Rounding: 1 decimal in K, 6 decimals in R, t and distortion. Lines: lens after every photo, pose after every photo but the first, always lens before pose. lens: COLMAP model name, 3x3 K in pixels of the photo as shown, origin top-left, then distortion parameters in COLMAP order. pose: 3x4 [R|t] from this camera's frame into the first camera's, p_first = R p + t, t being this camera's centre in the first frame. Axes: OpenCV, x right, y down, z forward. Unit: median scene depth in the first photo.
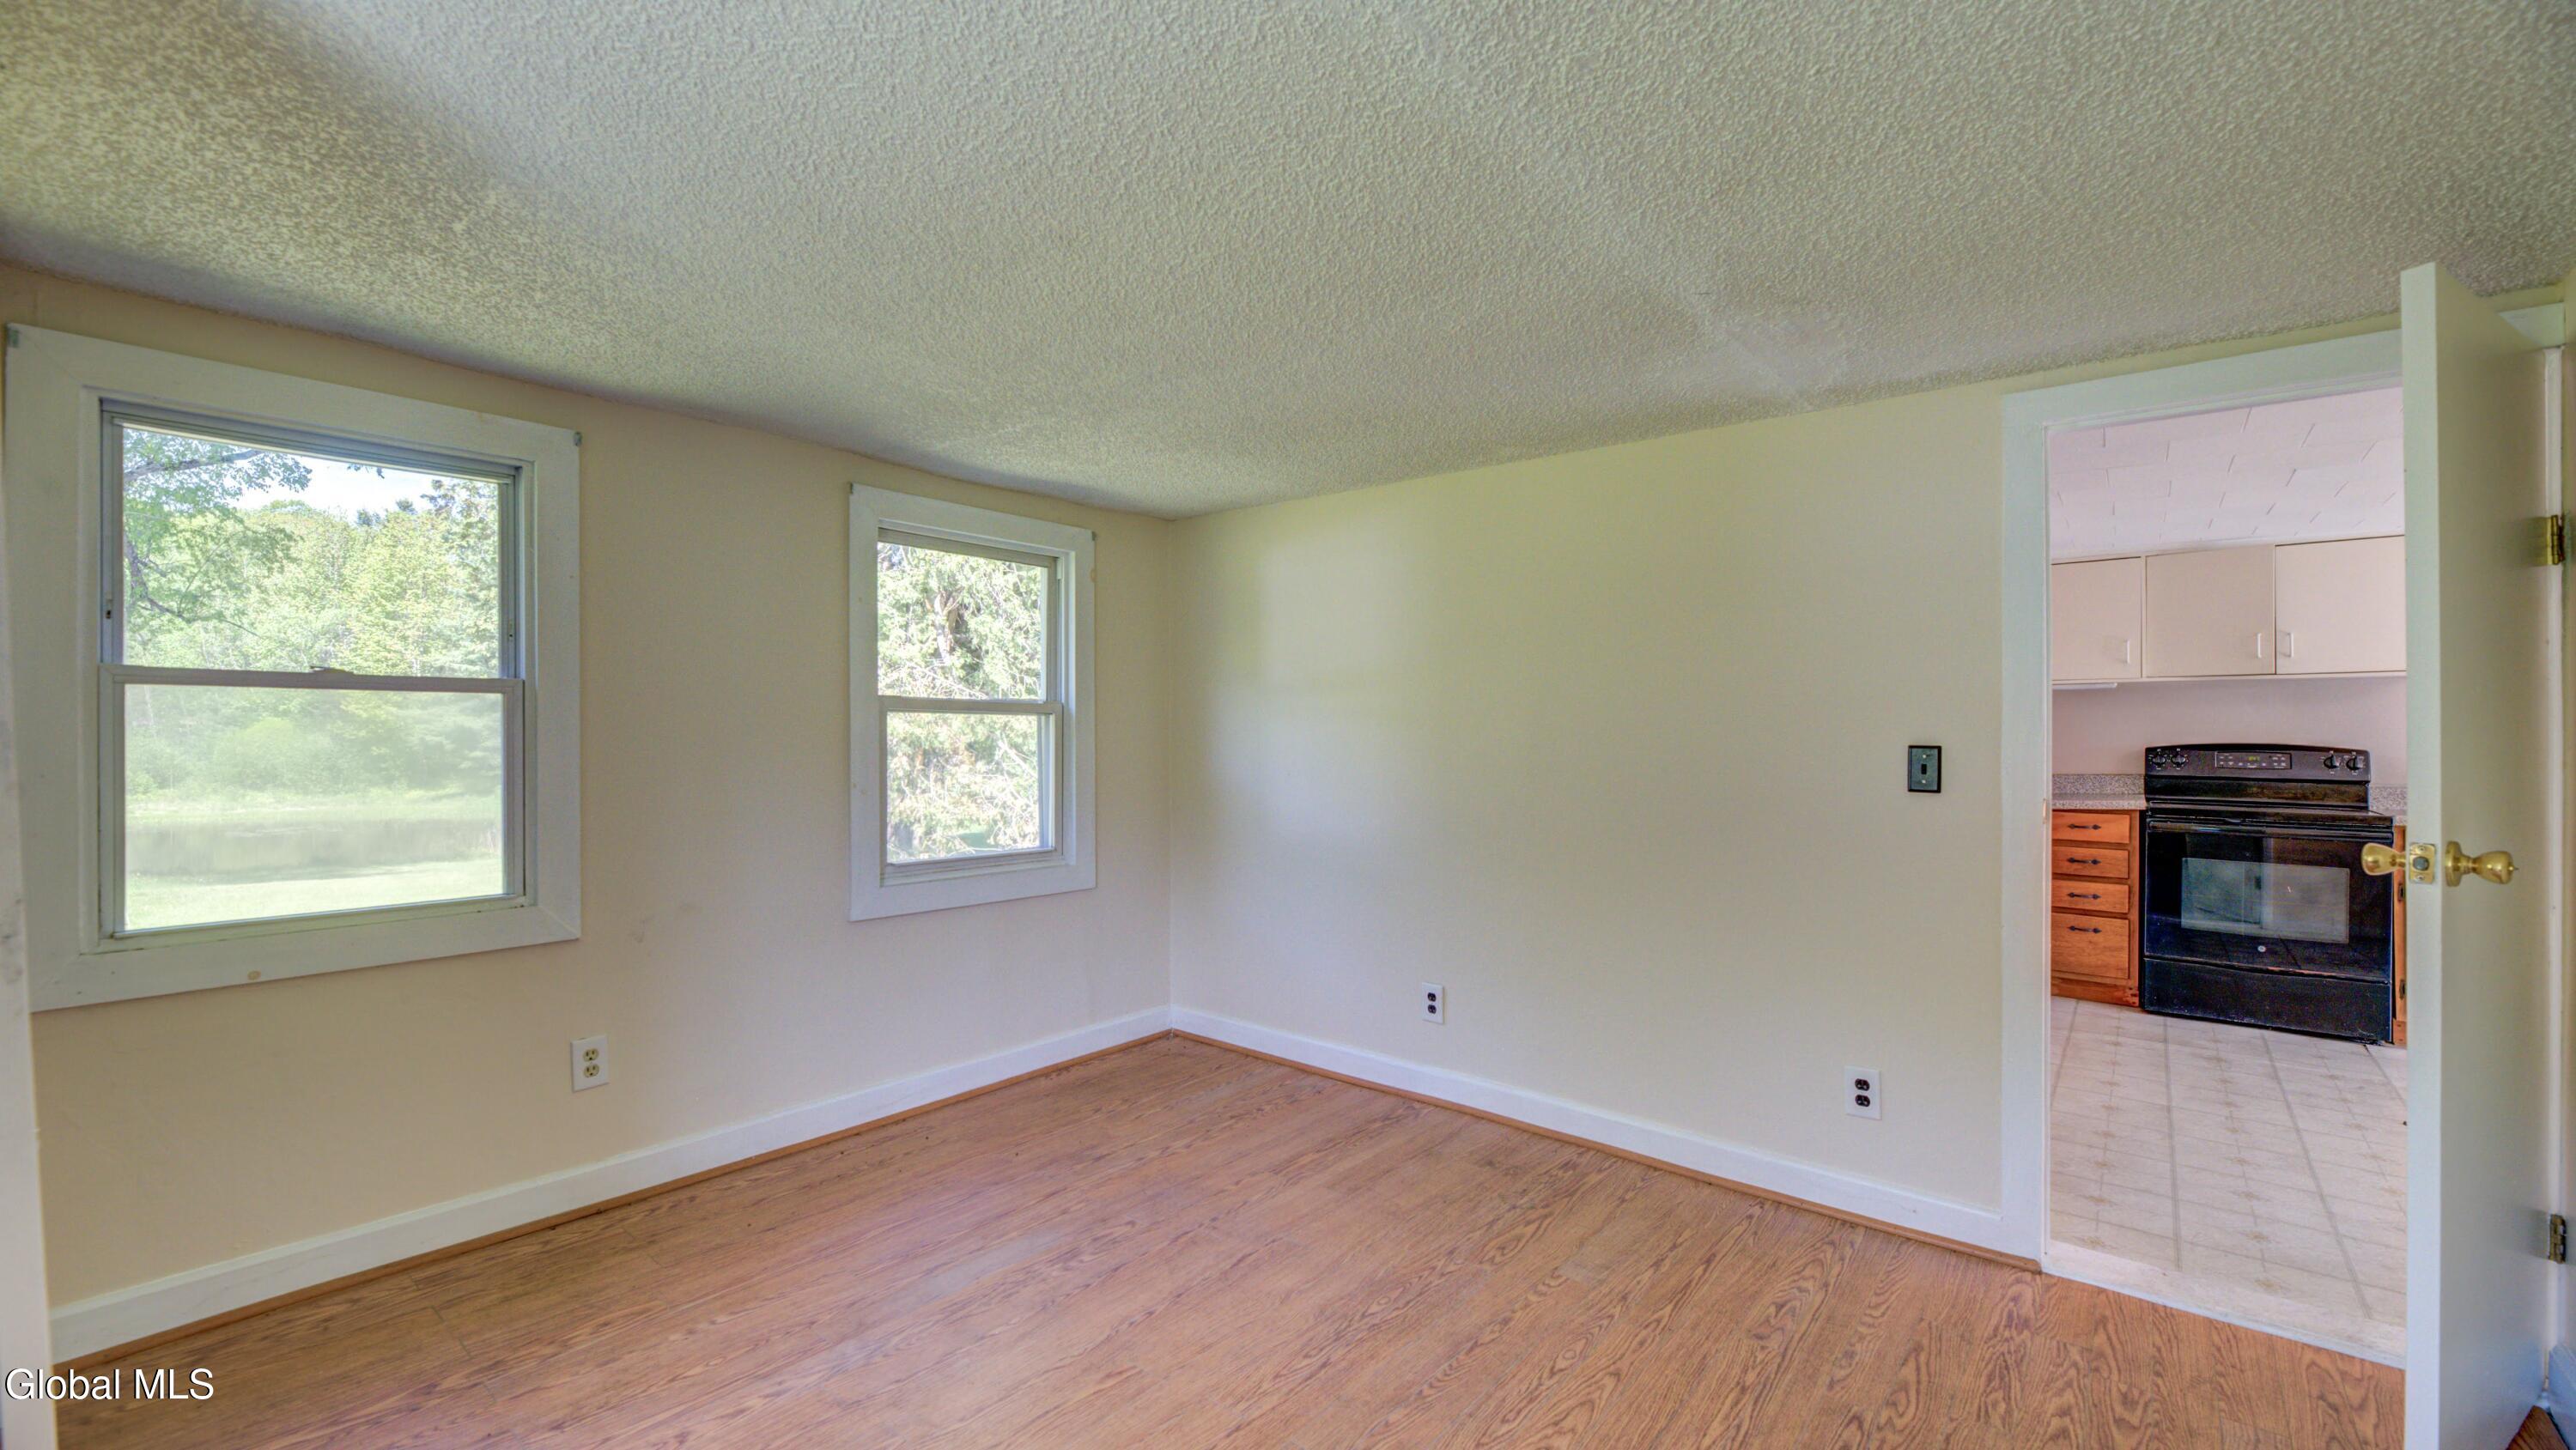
lens RADIAL K [[1064.1, 0, 1264.4], [0, 1064.1, 730.8], [0, 0, 1]] dist [-0.004745, -0.000629]
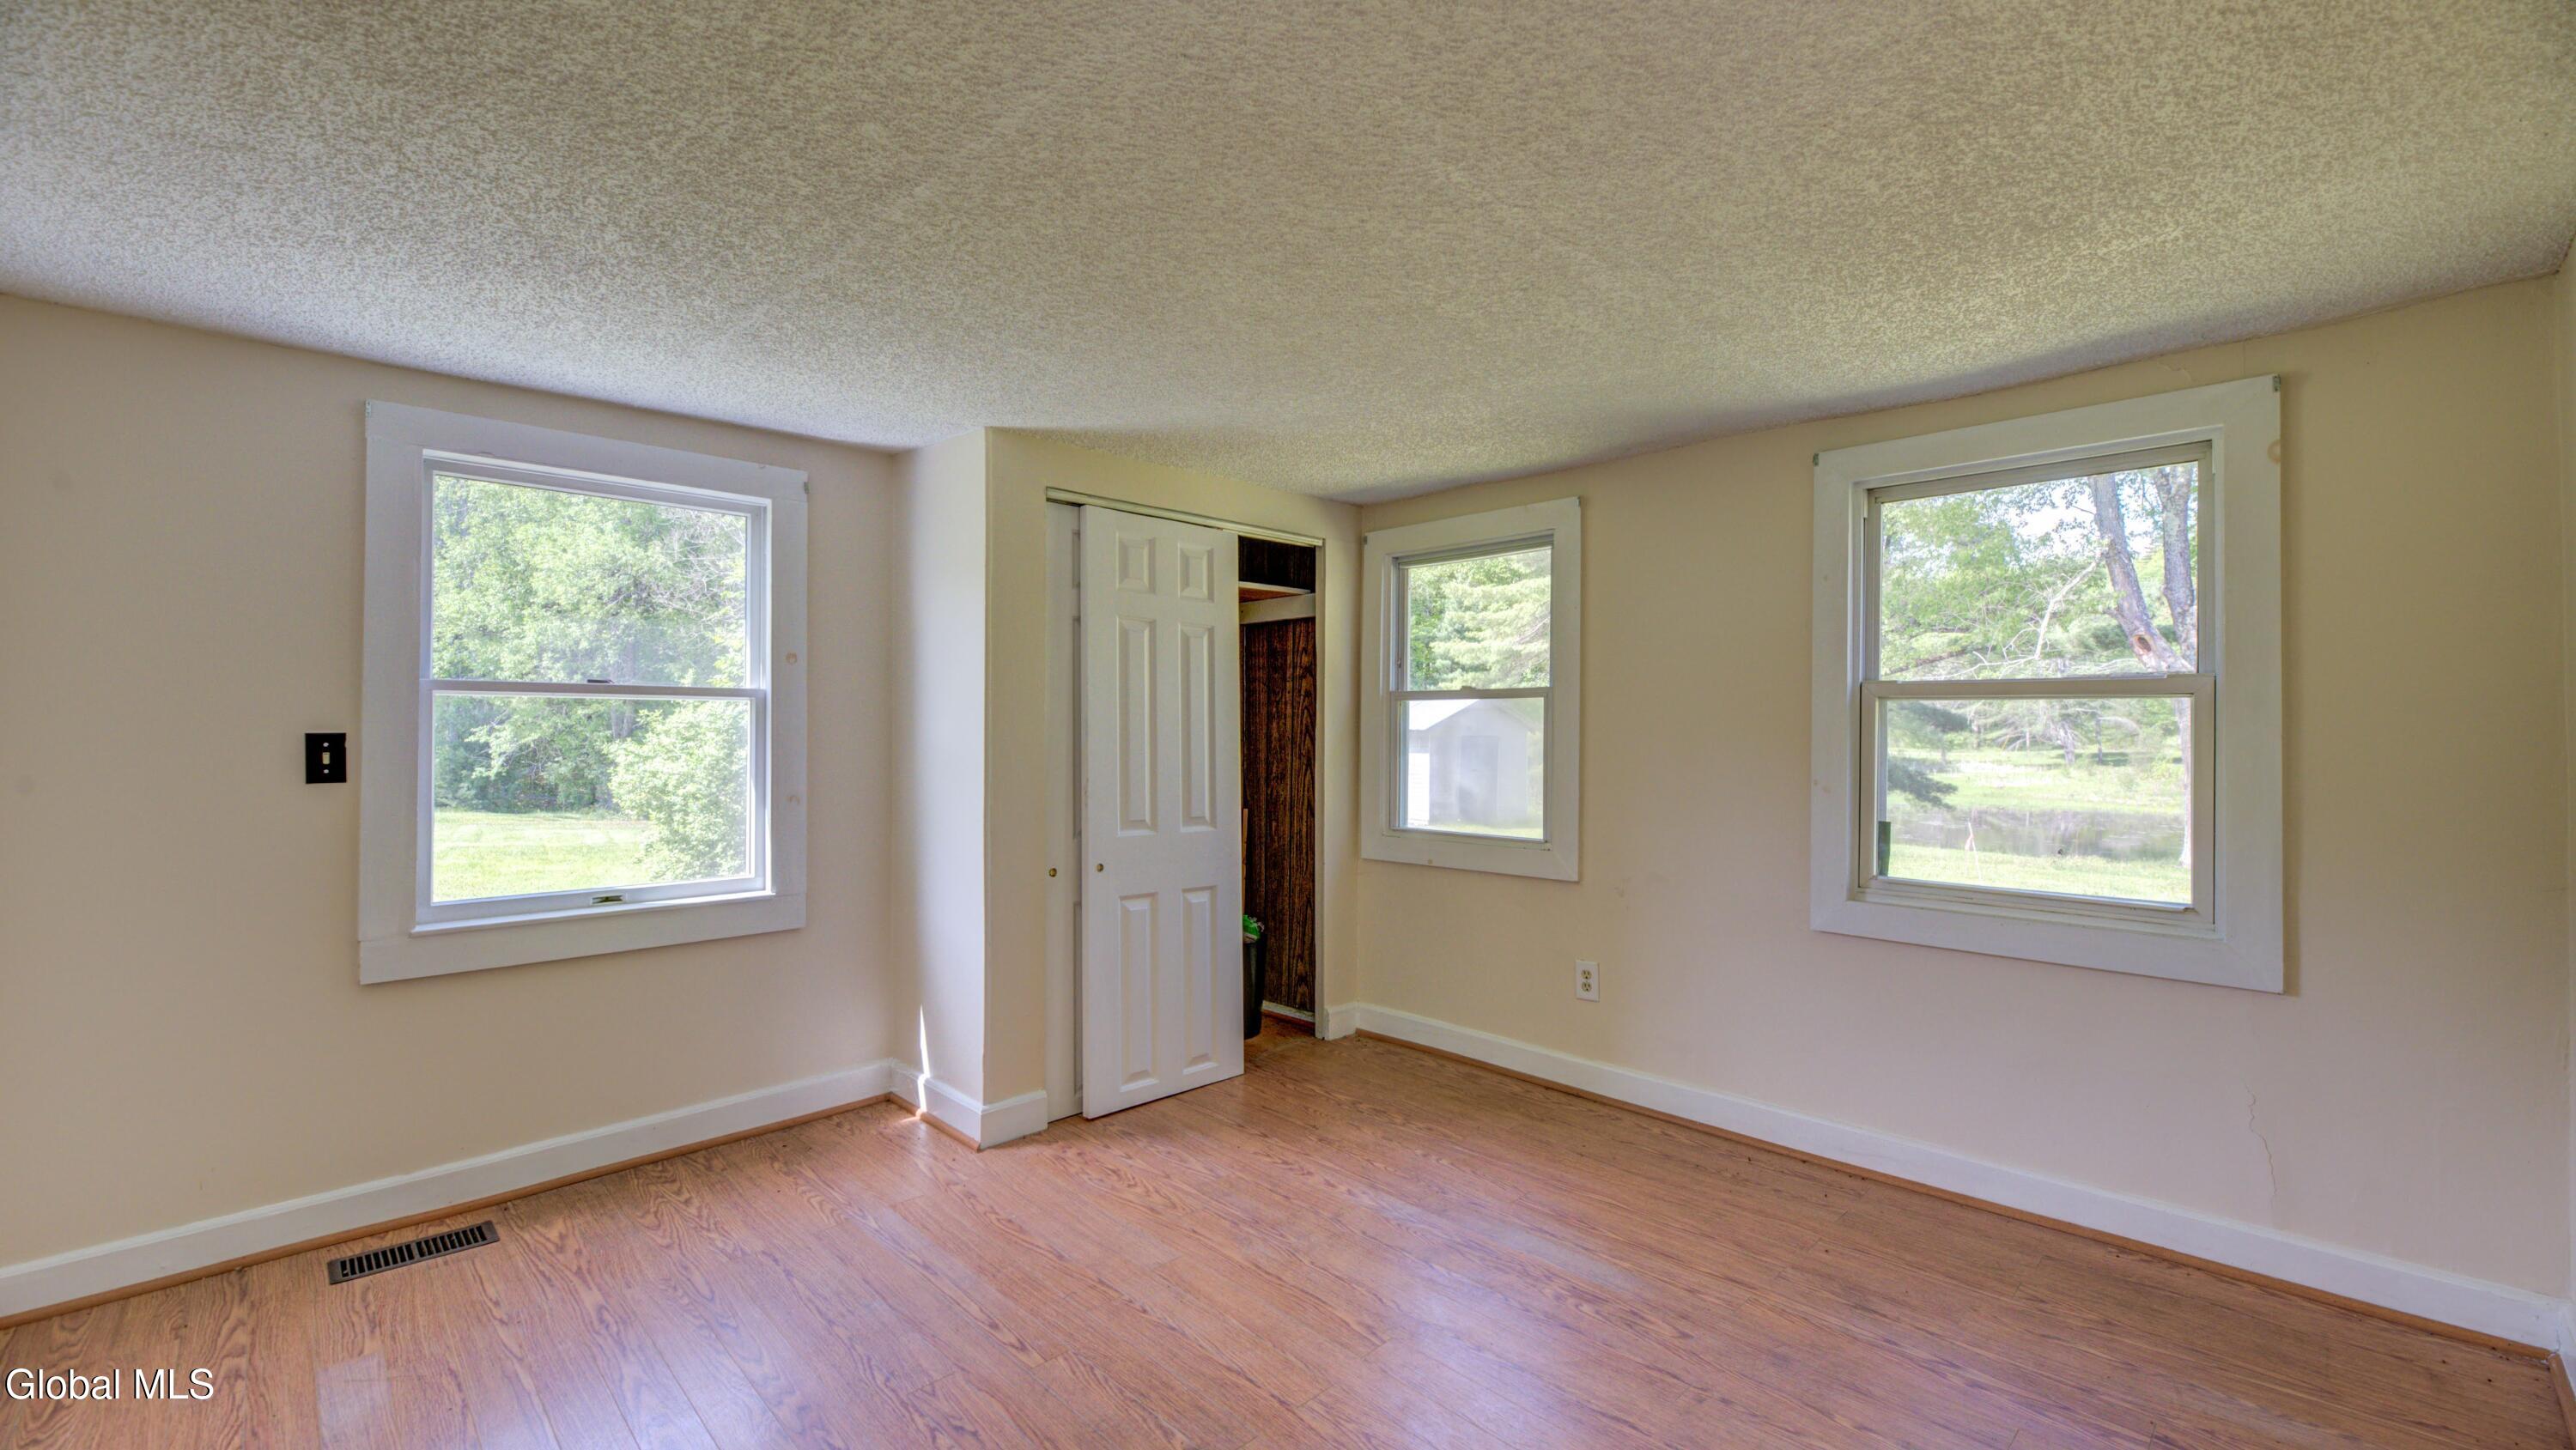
lens RADIAL K [[1064.1, 0, 1292.3], [0, 1064.1, 725.2], [0, 0, 1]] dist [-0.004745, -0.000629]
pose [[-0.112895, -0.008139, -0.993574, 0.684573], [-0.002374, 0.999966, -0.007922, 0.012474], [0.993604, 0.001464, -0.112911, 0.777841]]
